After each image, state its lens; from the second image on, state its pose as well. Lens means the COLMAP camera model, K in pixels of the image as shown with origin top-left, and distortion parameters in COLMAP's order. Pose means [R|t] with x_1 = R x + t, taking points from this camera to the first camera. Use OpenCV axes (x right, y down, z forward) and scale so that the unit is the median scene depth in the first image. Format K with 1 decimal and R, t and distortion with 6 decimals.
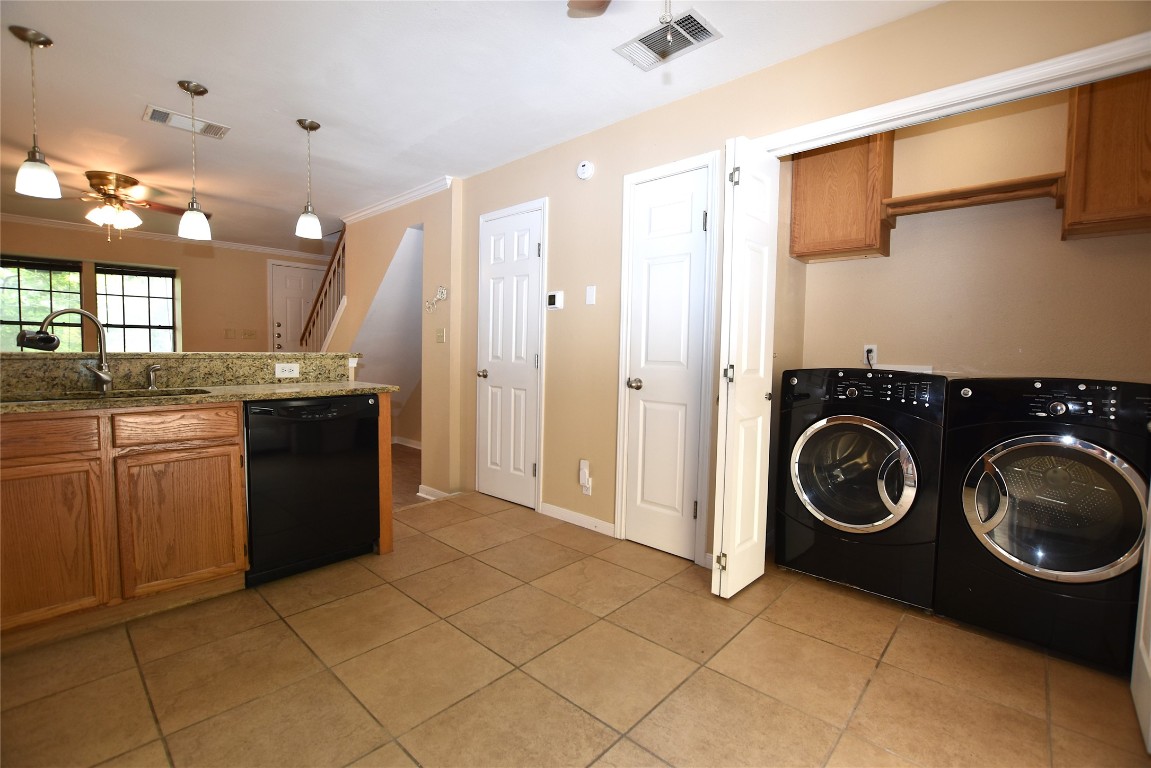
lens RADIAL K [[509.3, 0, 576.3], [0, 509.3, 379.0], [0, 0, 1]] dist [-0.026444, 0.001673]
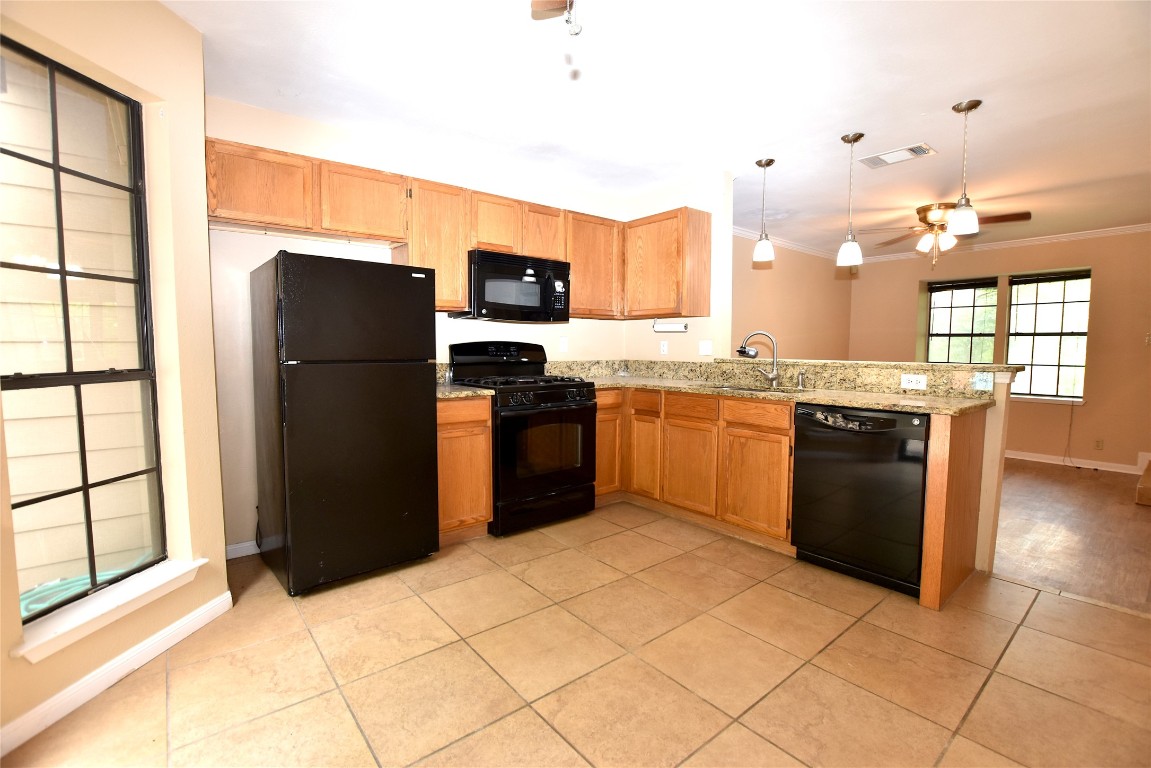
lens RADIAL K [[509.3, 0, 569.7], [0, 509.3, 381.9], [0, 0, 1]] dist [-0.026444, 0.001673]
pose [[-0.150108, 0.055093, -0.987133, 0.518645], [-0.061958, 0.995960, 0.065007, -0.041789], [0.986726, 0.070918, -0.146088, 0.537913]]
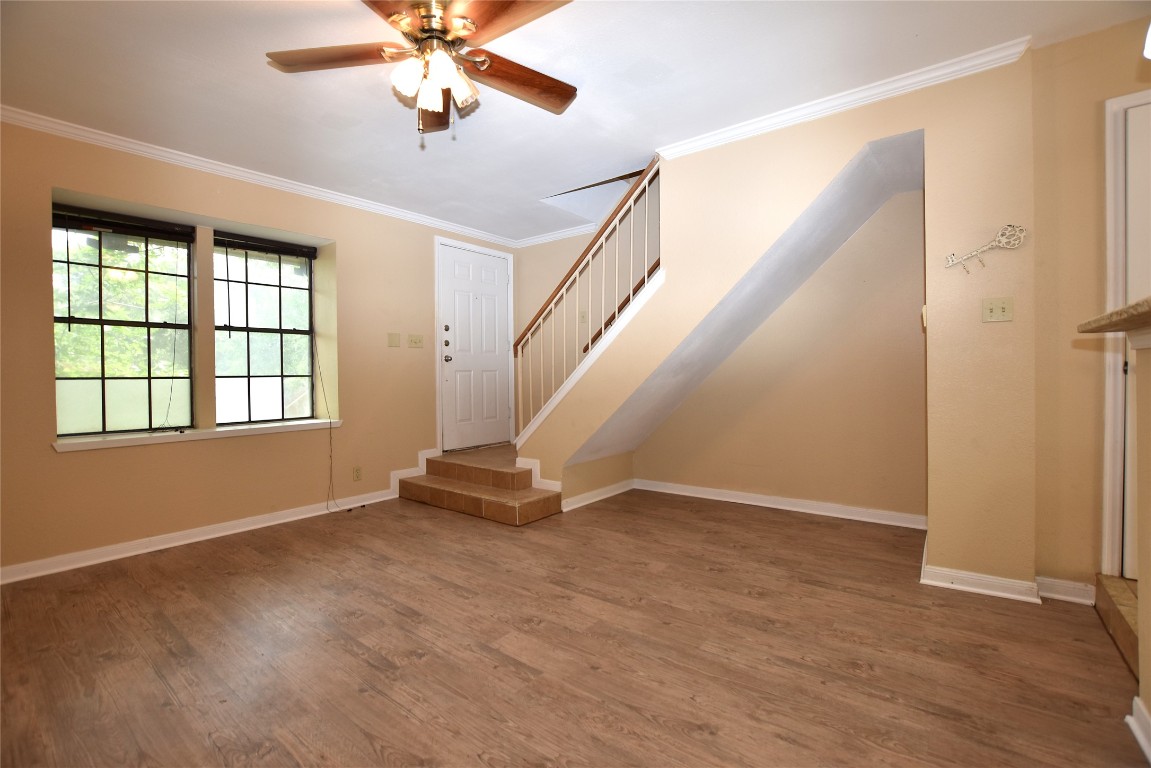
lens RADIAL K [[509.3, 0, 570.1], [0, 509.3, 378.5], [0, 0, 1]] dist [-0.026444, 0.001673]
pose [[0.996789, -0.030145, 0.074184, -1.240370], [0.033796, 0.998253, -0.048464, 0.009770], [-0.072593, 0.050815, 0.996066, 0.730612]]
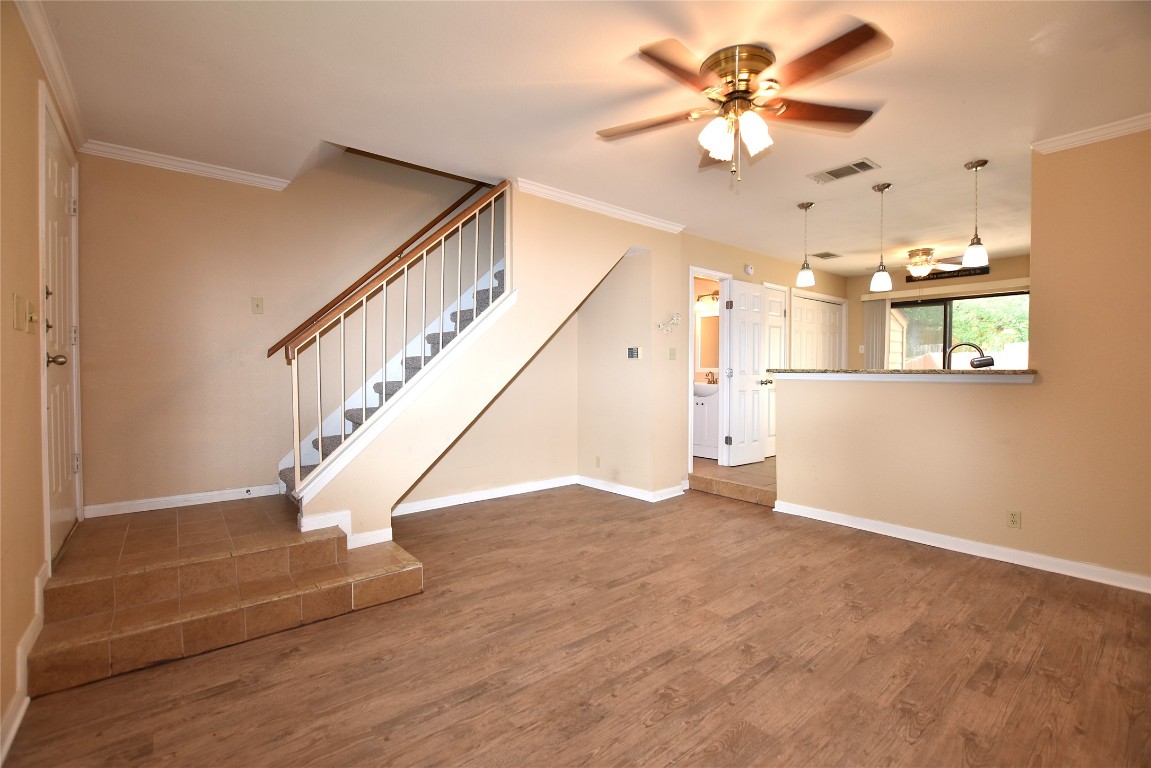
lens RADIAL K [[509.3, 0, 580.8], [0, 509.3, 384.3], [0, 0, 1]] dist [-0.026444, 0.001673]
pose [[0.125690, -0.042390, 0.991164, -2.260087], [0.055723, 0.997811, 0.035608, -0.106021], [-0.990503, 0.050755, 0.127777, 1.652997]]
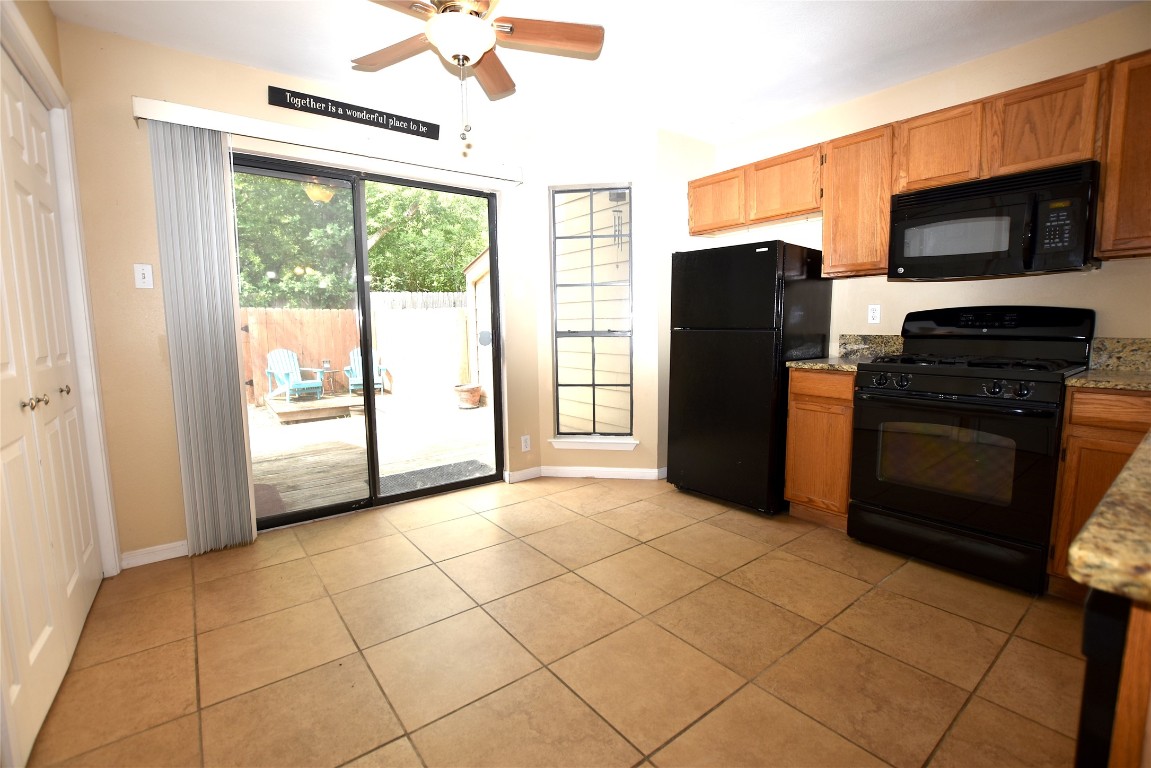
lens RADIAL K [[509.3, 0, 578.2], [0, 509.3, 379.0], [0, 0, 1]] dist [-0.026444, 0.001673]
pose [[-0.986559, -0.020706, 0.162090, -0.215316], [0.006348, 0.986335, 0.164630, -0.075150], [-0.163284, 0.163446, -0.972946, 1.225813]]
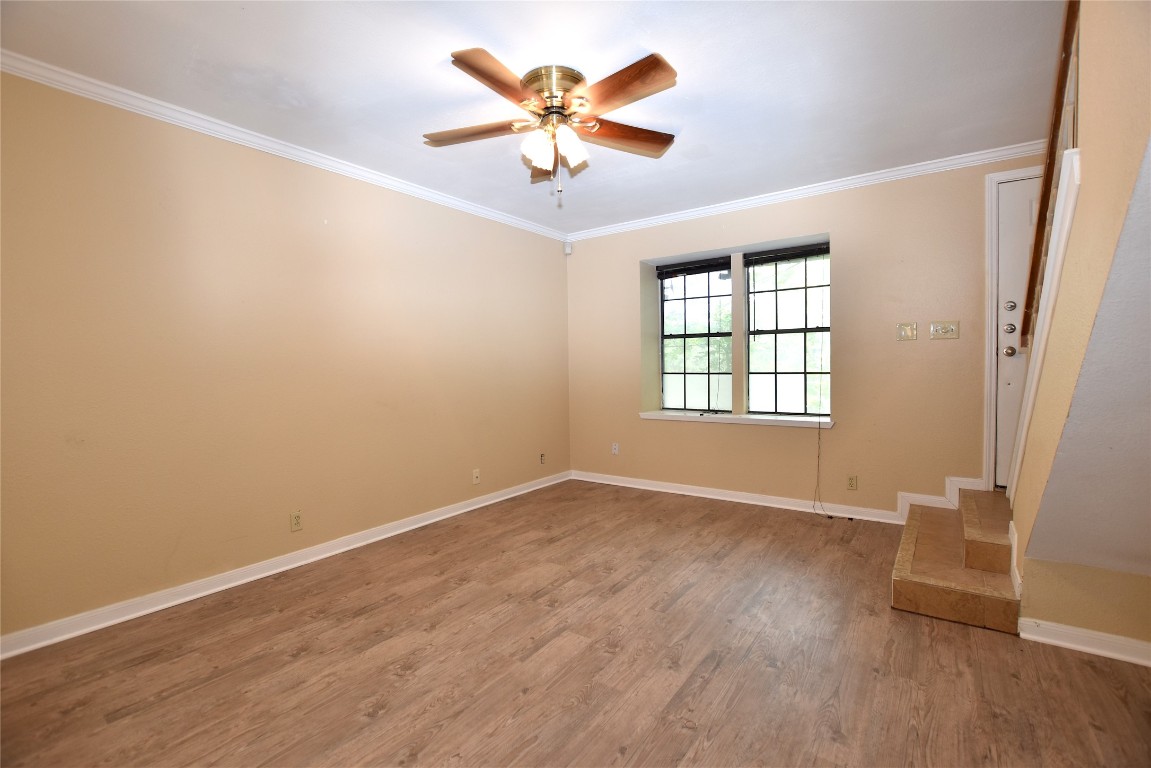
lens RADIAL K [[509.3, 0, 577.9], [0, 509.3, 381.3], [0, 0, 1]] dist [-0.026444, 0.001673]
pose [[0.126169, 0.017212, -0.991859, -0.452337], [-0.037114, 0.999231, 0.012619, -0.071345], [0.991314, 0.035220, 0.126710, 1.419233]]
